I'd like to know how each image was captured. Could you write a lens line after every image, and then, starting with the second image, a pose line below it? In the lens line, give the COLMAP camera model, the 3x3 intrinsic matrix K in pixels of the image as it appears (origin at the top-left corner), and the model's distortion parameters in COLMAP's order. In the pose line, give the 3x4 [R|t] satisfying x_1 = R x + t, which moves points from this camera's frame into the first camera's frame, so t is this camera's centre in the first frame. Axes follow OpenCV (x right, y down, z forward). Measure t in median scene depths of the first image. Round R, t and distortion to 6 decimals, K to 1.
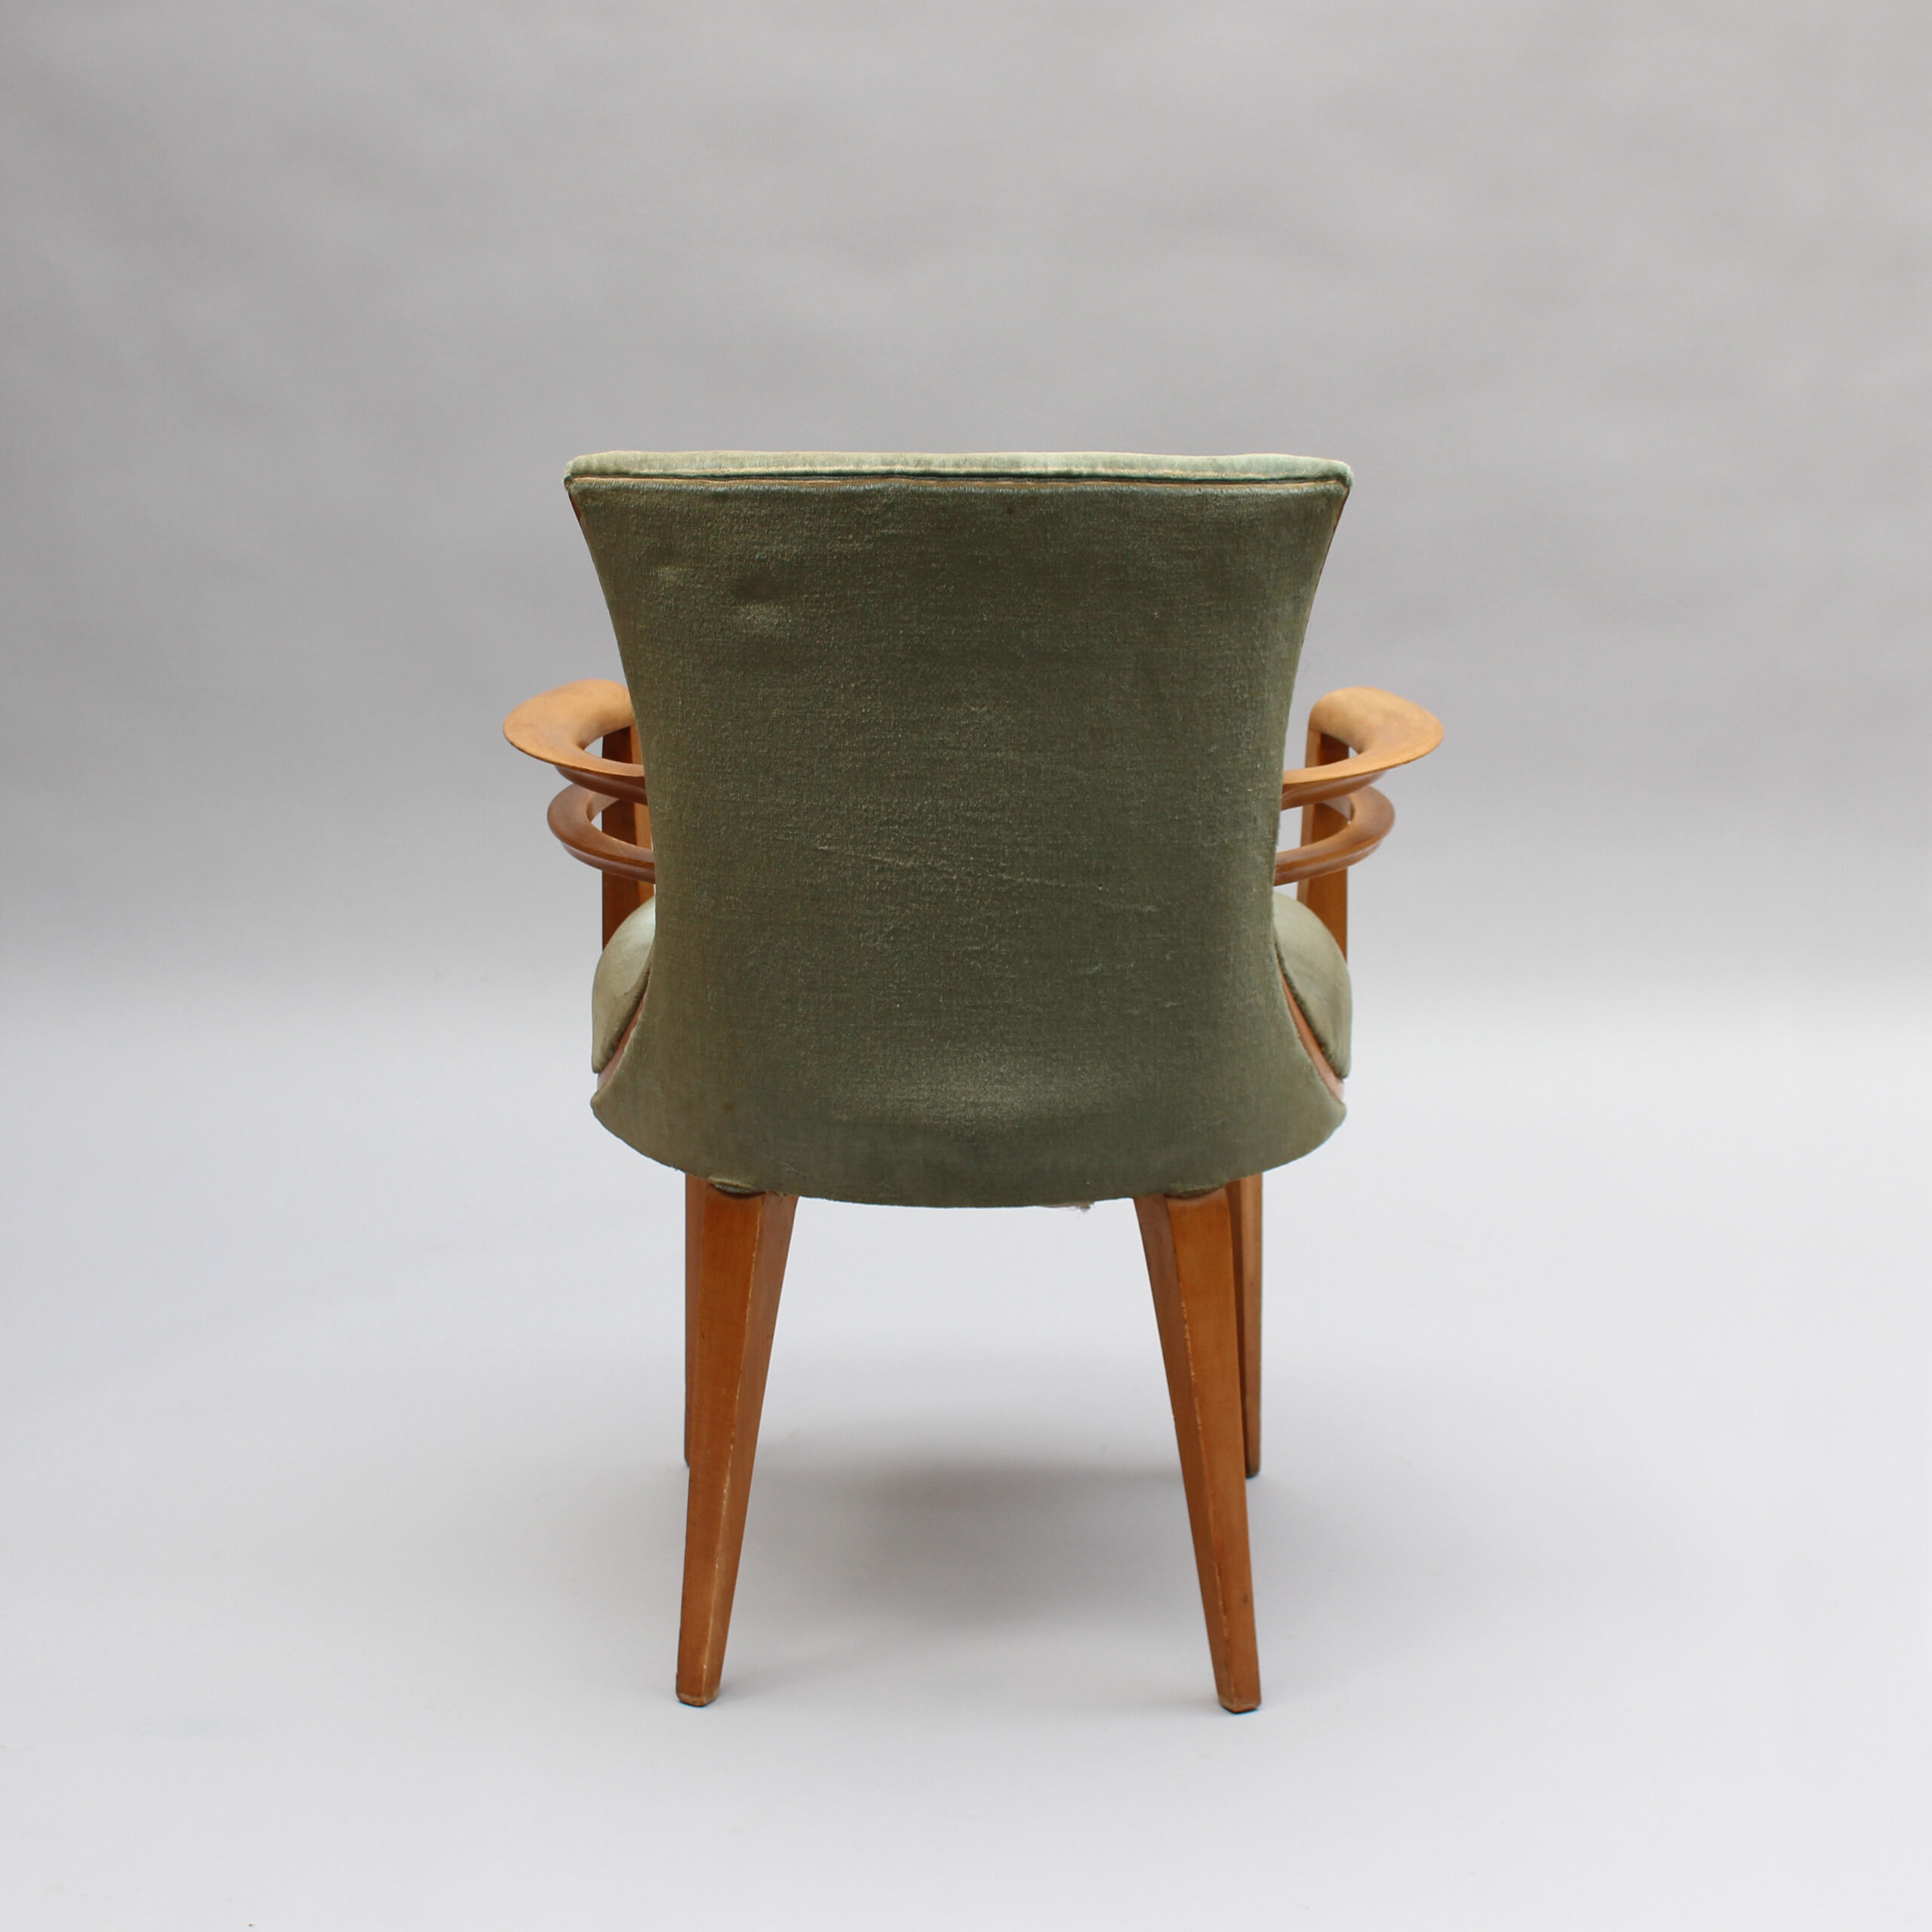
lens RADIAL K [[3351.1, 0, 964.0], [0, 3351.1, 971.5], [0, 0, 1]] dist [-0.150273, 0.000000]
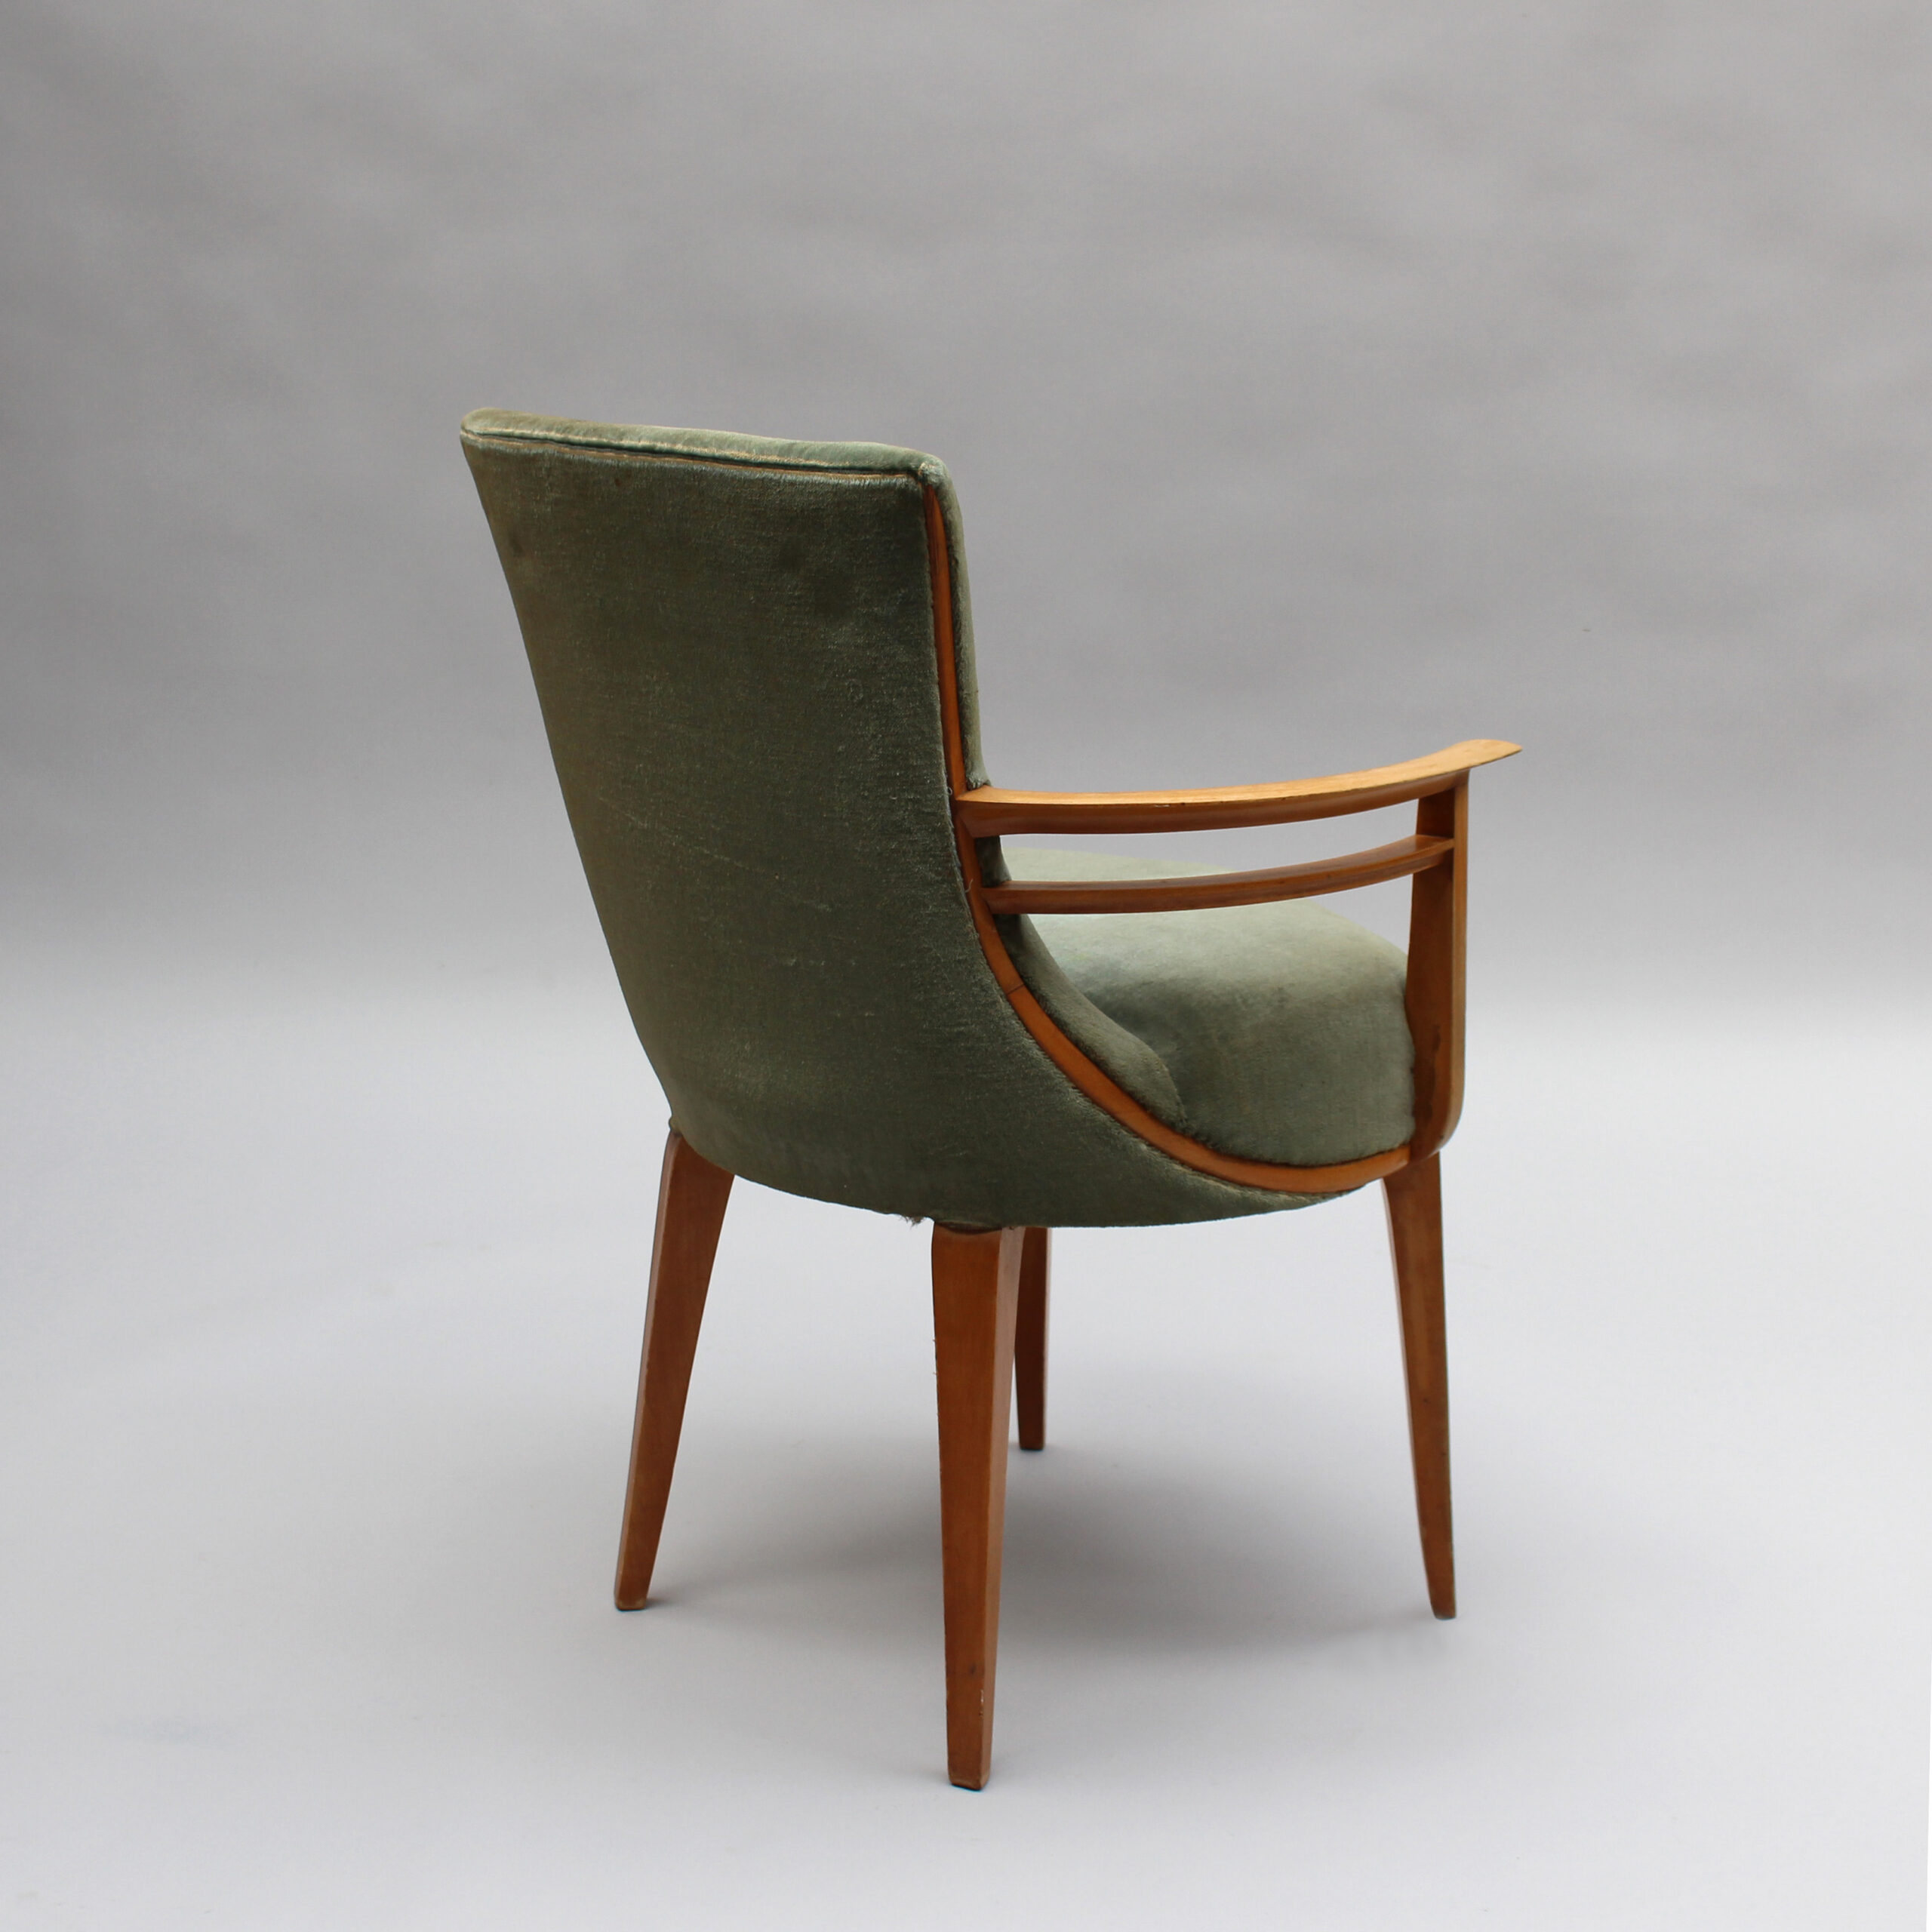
lens RADIAL K [[3351.1, 0, 970.4], [0, 3351.1, 959.3], [0, 0, 1]] dist [-0.150273, 0.000000]
pose [[0.703088, 0.165283, -0.691628, 0.800082], [-0.168834, 0.983602, 0.063427, -0.076633], [0.690770, 0.072176, 0.719464, 0.351750]]
